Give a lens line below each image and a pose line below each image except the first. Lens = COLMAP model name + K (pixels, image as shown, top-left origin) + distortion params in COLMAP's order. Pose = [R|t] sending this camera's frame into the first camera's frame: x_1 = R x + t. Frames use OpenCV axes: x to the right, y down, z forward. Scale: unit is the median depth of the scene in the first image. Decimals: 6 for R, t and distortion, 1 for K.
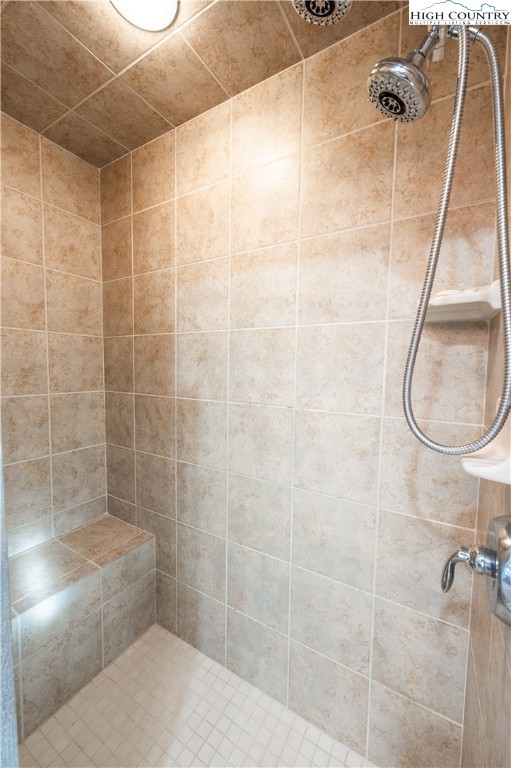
lens RADIAL K [[306.9, 0, 253.9], [0, 306.9, 385.0], [0, 0, 1]] dist [-0.000346, 0.000000]
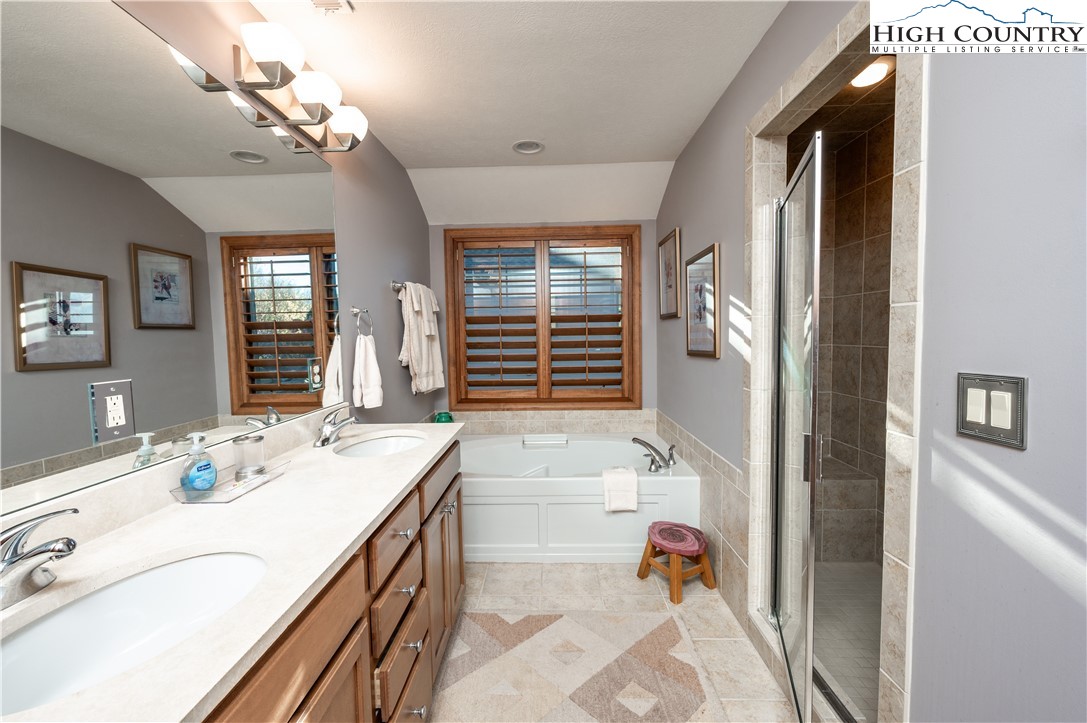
lens RADIAL K [[434.3, 0, 541.0], [0, 434.3, 355.9], [0, 0, 1]] dist [-0.000346, 0.000000]
pose [[0.501812, 0.024332, -0.864634, 0.375212], [-0.039381, 0.999210, 0.005263, 0.098711], [0.864080, 0.031409, 0.502374, -0.762569]]
